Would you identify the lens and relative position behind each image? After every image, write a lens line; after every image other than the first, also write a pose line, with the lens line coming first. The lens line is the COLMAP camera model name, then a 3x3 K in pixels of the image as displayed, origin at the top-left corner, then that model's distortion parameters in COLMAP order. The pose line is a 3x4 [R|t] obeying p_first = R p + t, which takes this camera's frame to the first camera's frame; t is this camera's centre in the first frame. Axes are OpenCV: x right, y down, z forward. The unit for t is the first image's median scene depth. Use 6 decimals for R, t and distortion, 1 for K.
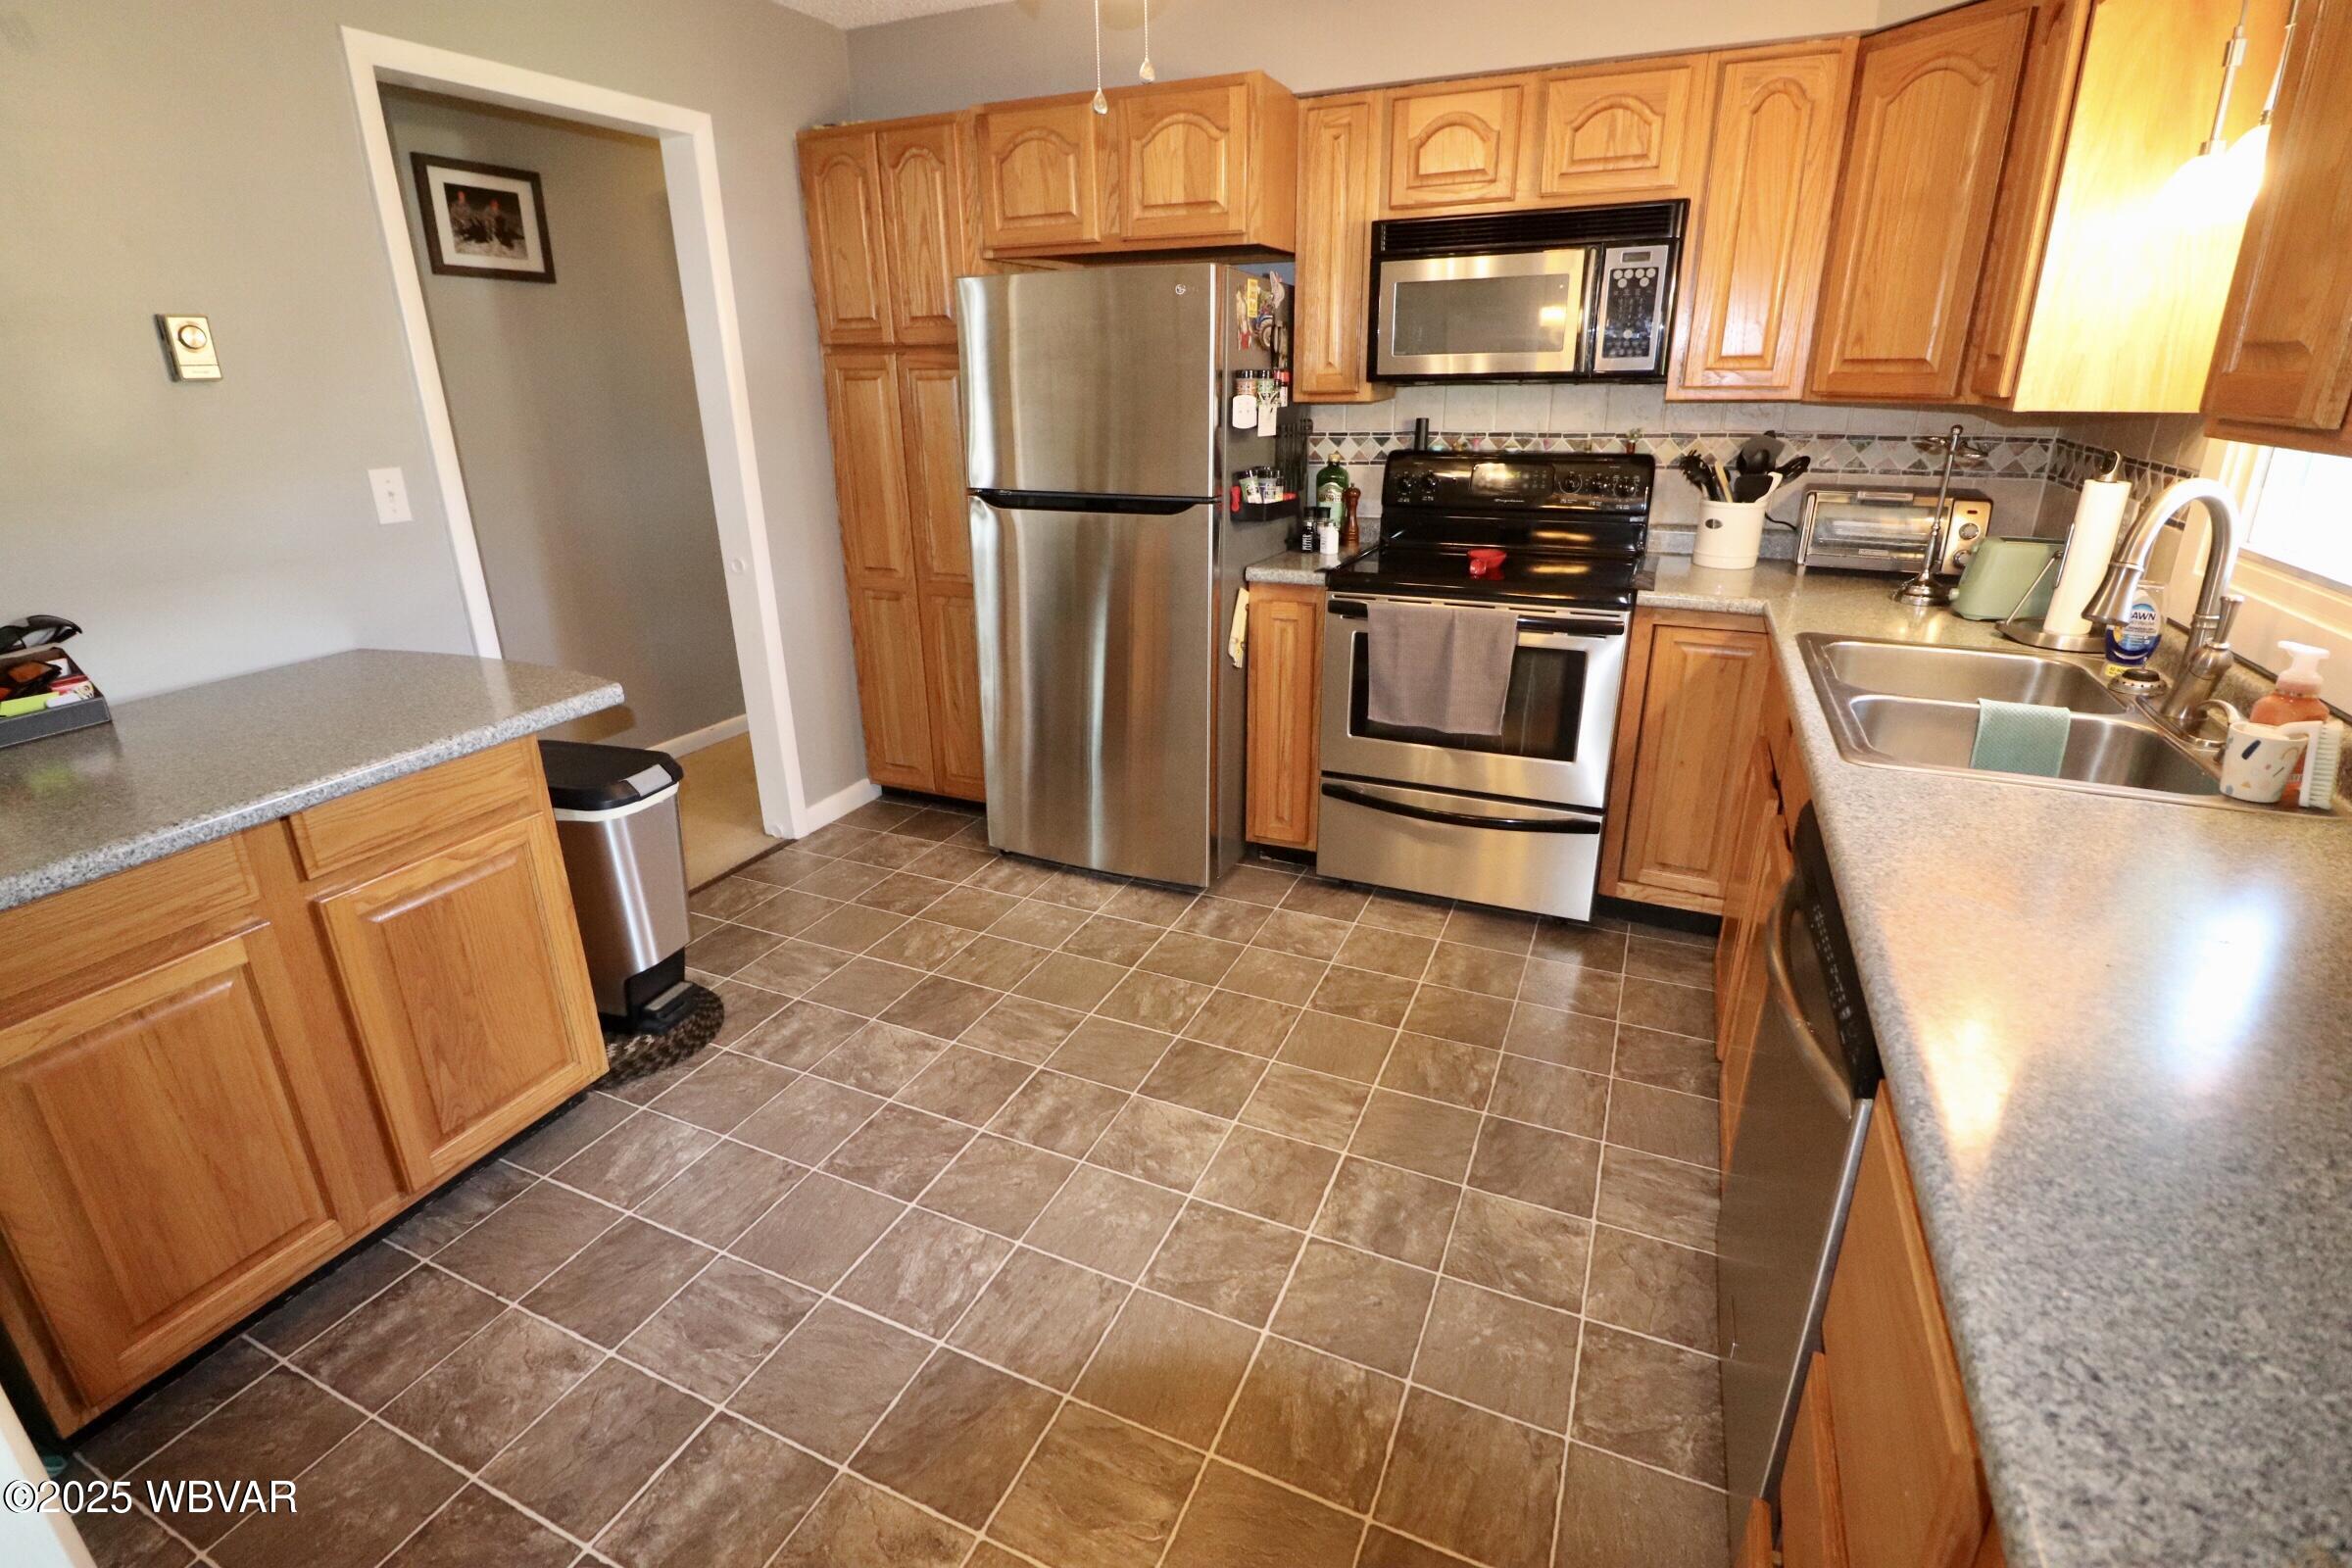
lens RADIAL K [[1087.0, 0, 1173.2], [0, 1087.0, 796.4], [0, 0, 1]] dist [-0.008869, -0.007737]
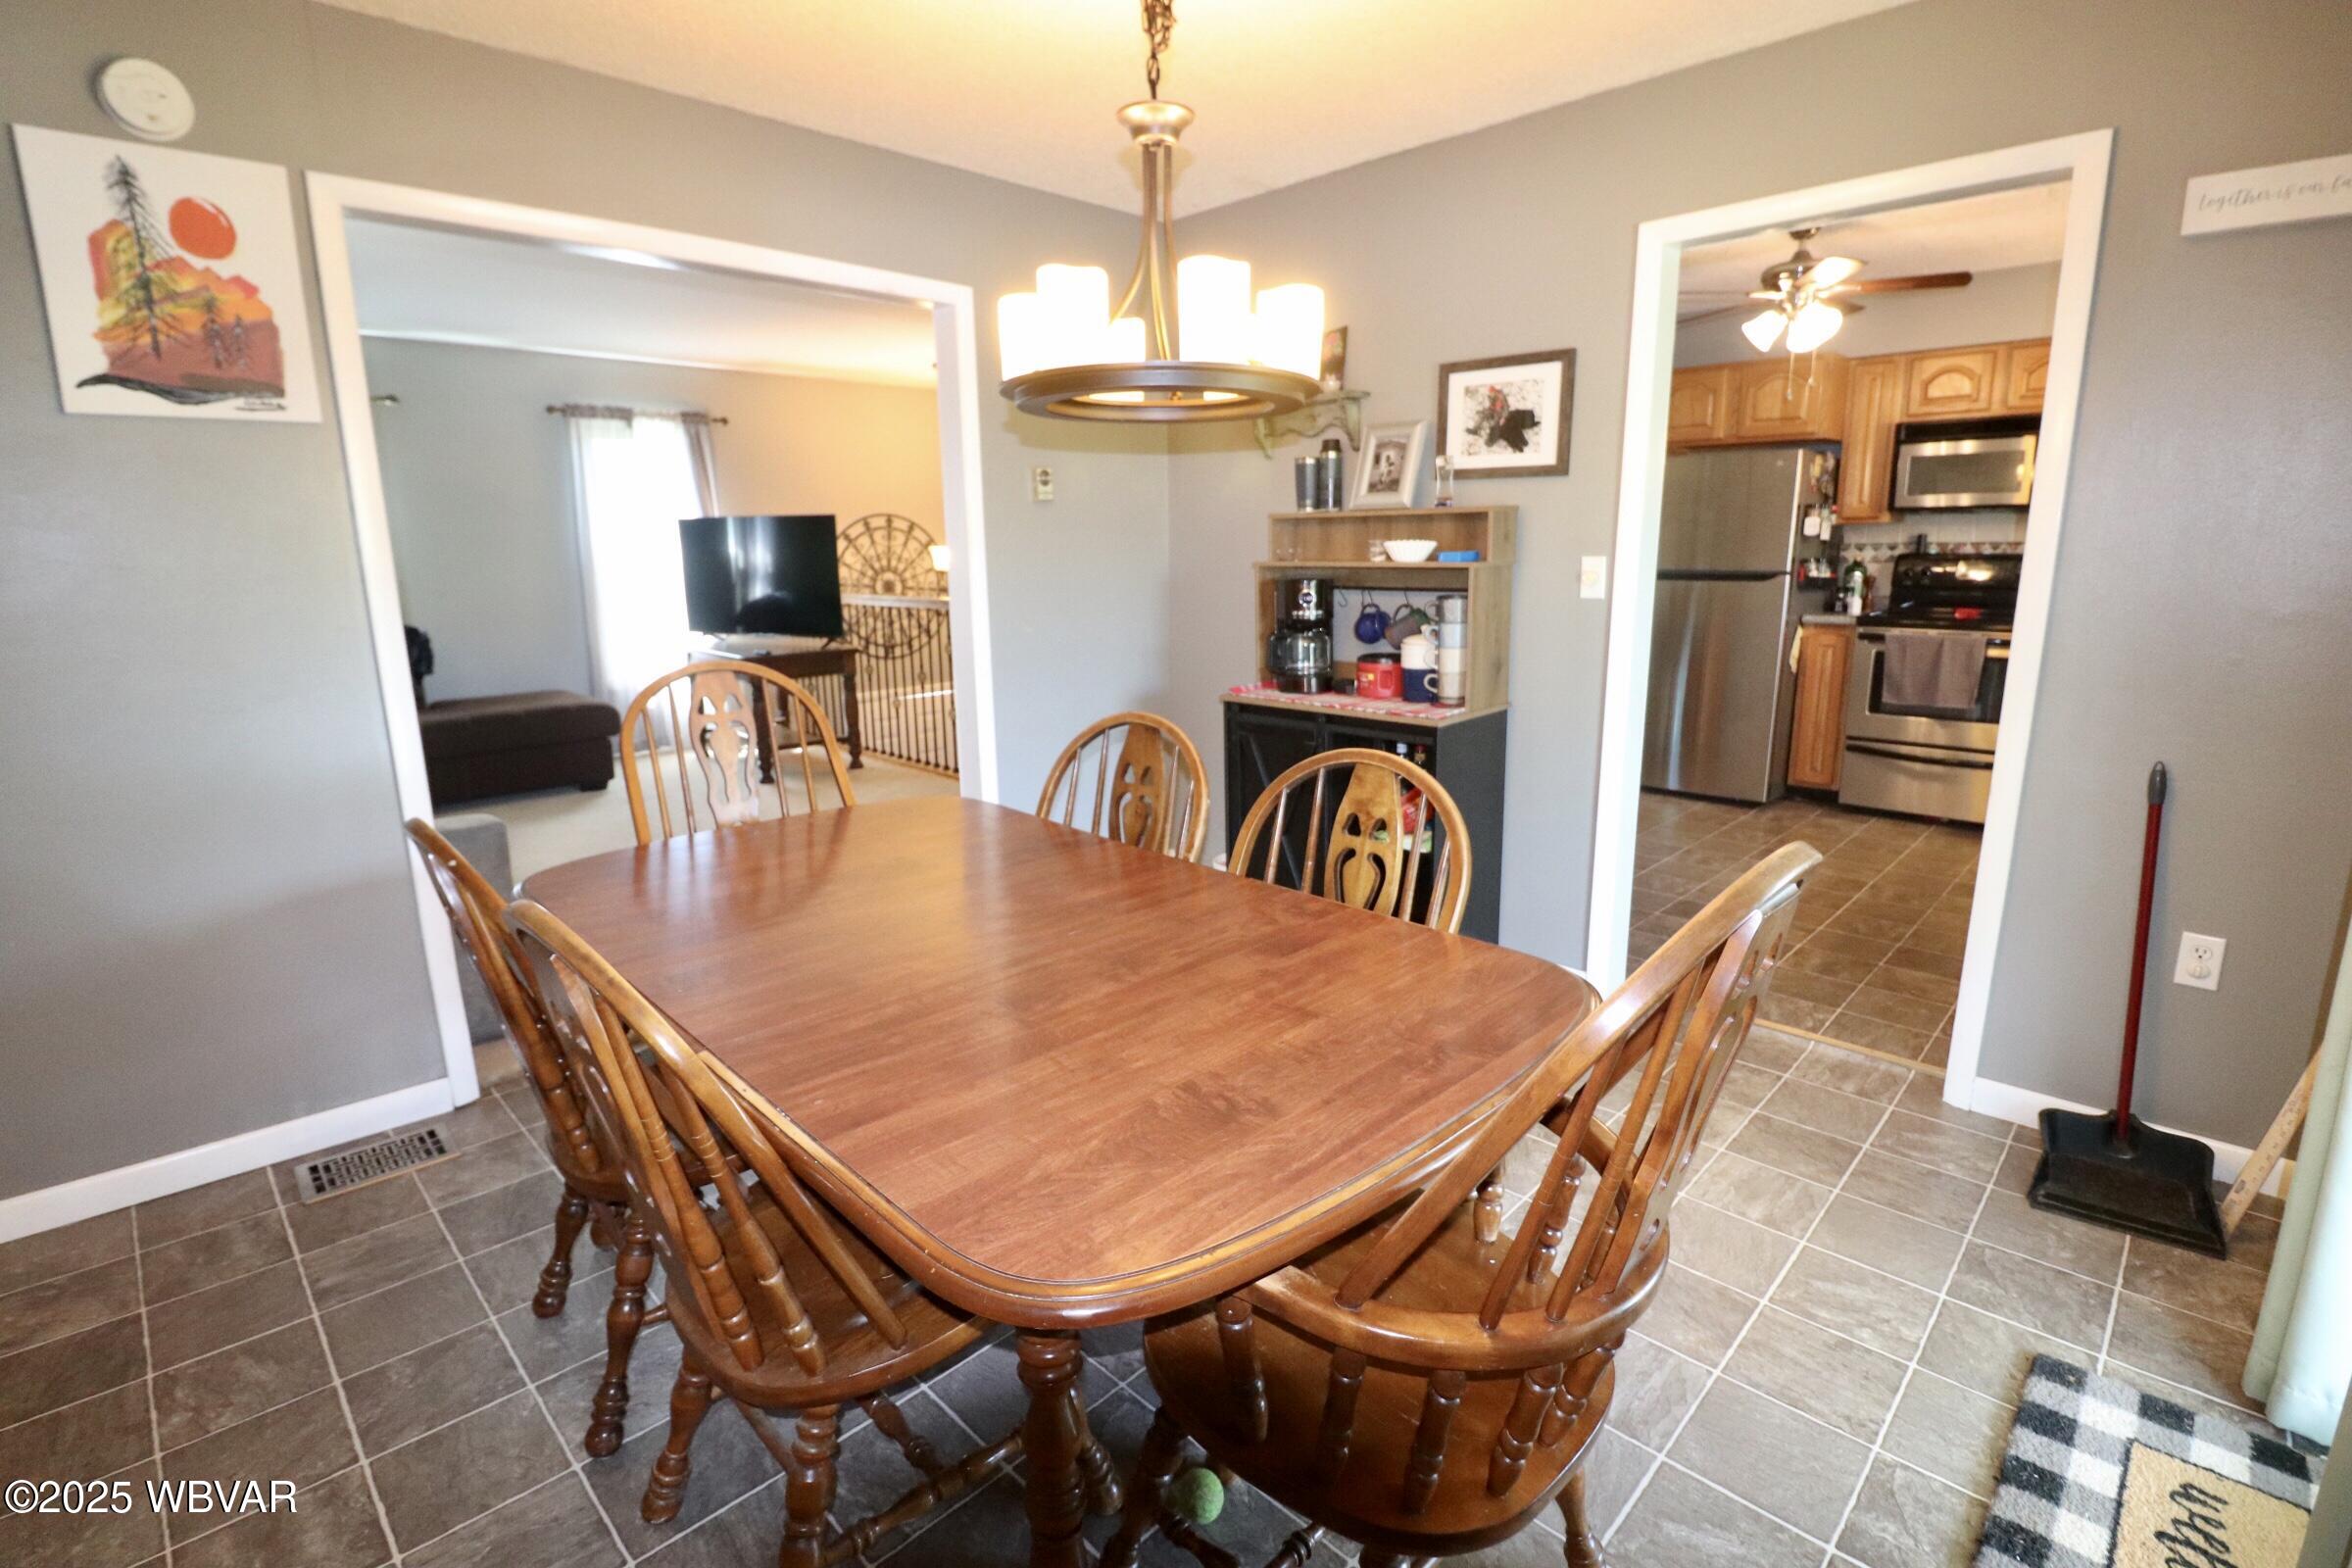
lens RADIAL K [[1087.0, 0, 1190.6], [0, 1087.0, 779.7], [0, 0, 1]] dist [-0.008869, -0.007737]
pose [[0.938826, 0.072614, -0.336649, -0.243403], [-0.122791, 0.983852, -0.130219, 0.382780], [0.321757, 0.163591, 0.932583, -0.853018]]
